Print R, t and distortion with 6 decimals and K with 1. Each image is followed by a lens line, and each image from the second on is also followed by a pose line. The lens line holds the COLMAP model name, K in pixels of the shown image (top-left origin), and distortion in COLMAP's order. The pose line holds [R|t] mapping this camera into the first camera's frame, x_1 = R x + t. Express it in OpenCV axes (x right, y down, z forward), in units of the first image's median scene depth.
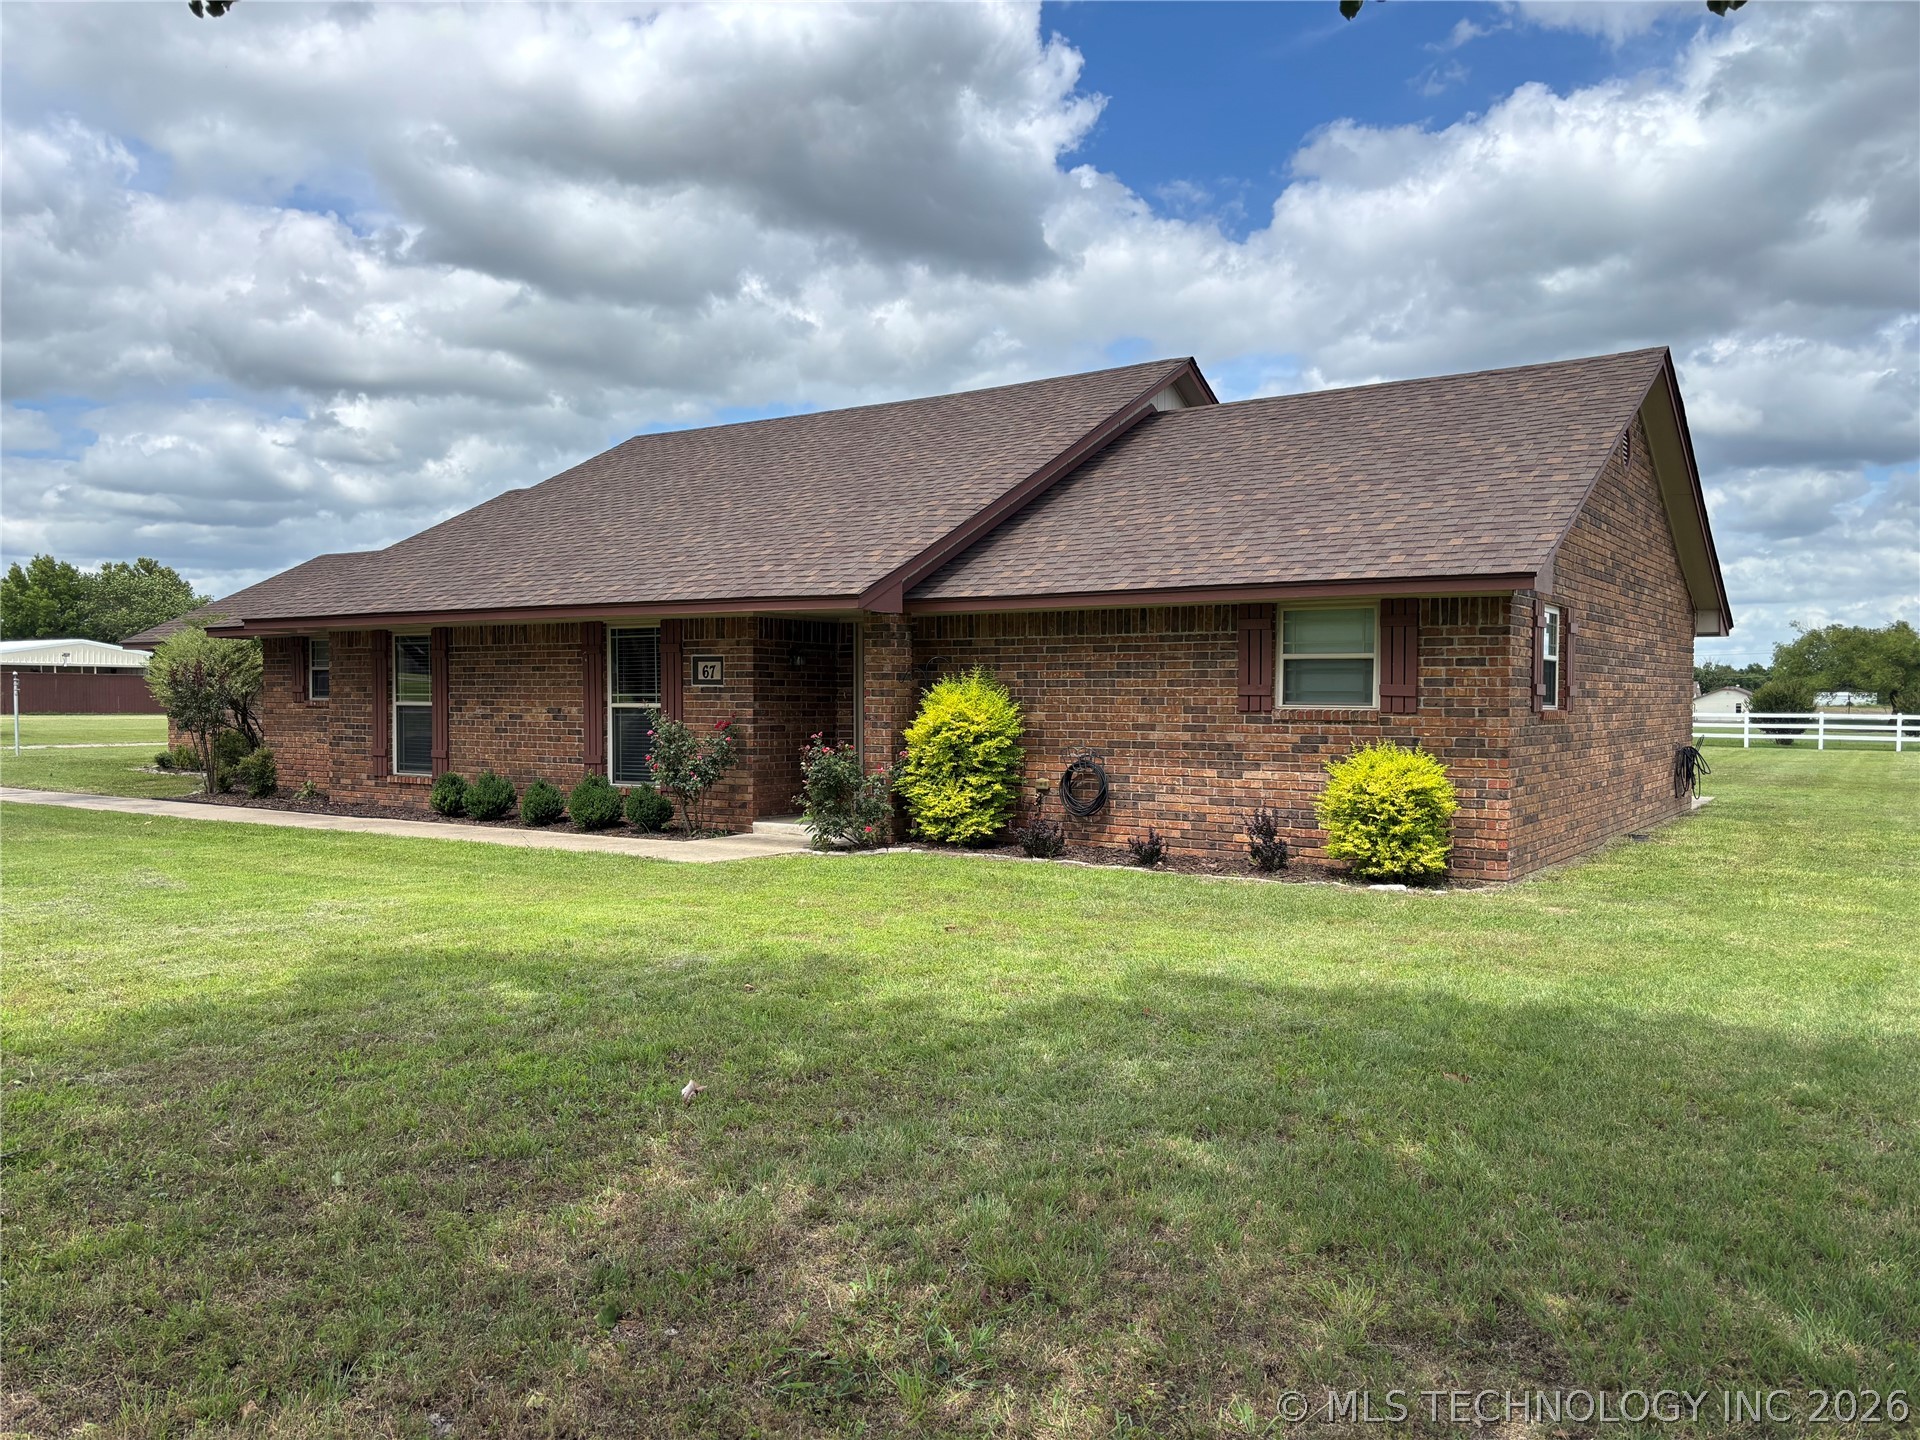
lens RADIAL K [[1456.3, 0, 959.7], [0, 1456.3, 729.0], [0, 0, 1]] dist [0.062420, -0.068039]
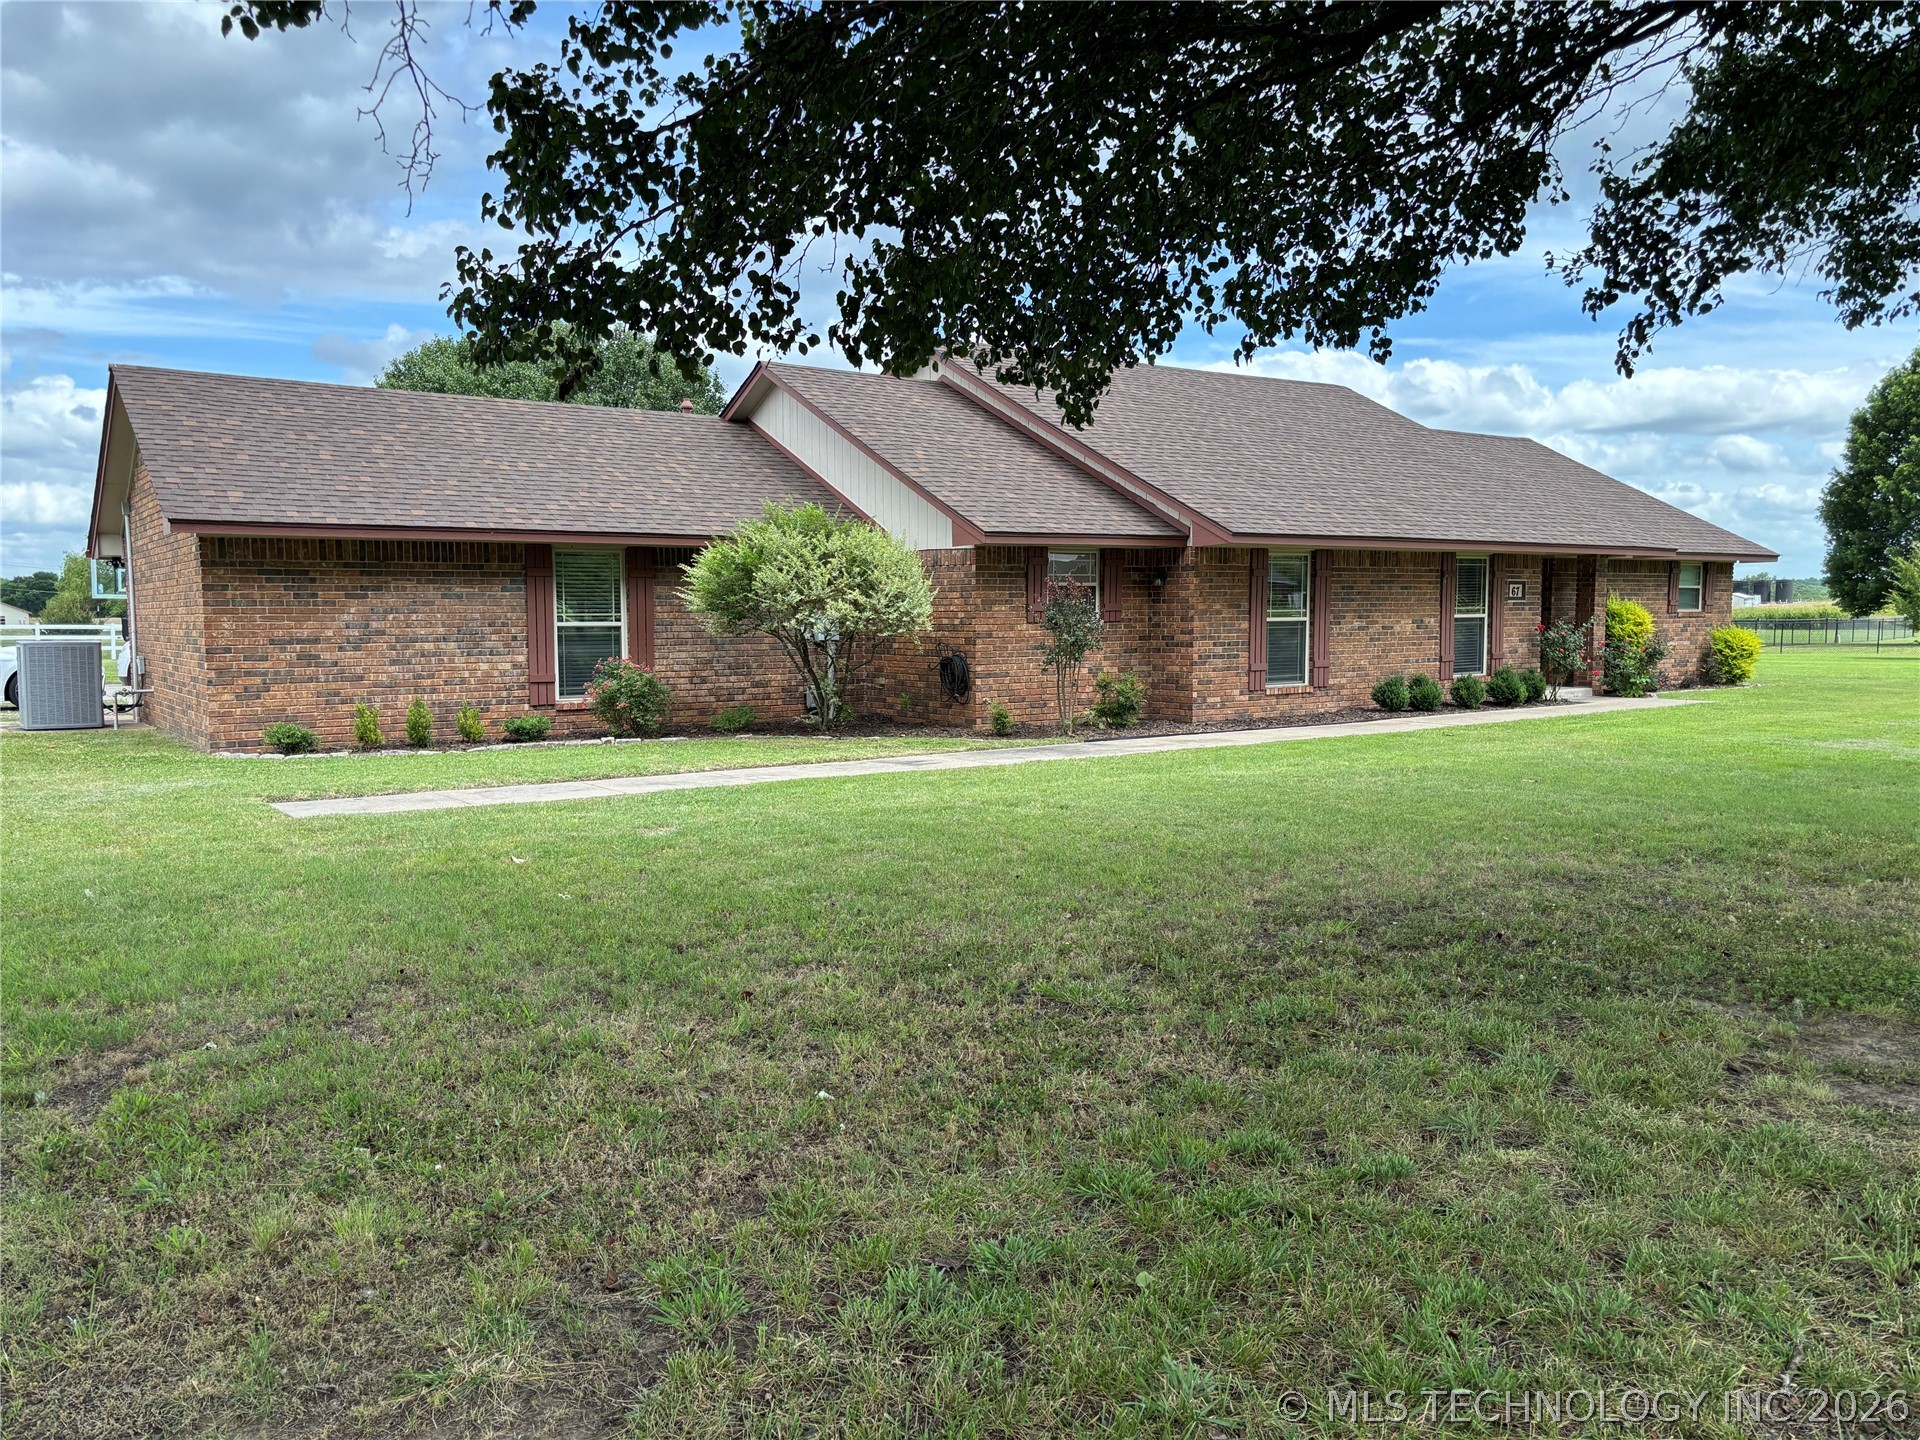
lens RADIAL K [[1456.3, 0, 959.7], [0, 1456.3, 729.0], [0, 0, 1]] dist [0.062420, -0.068039]
pose [[0.341275, -0.078913, 0.936645, -1.535437], [0.033622, 0.996857, 0.071735, -0.023099], [-0.939362, 0.007010, 0.342855, 0.904298]]
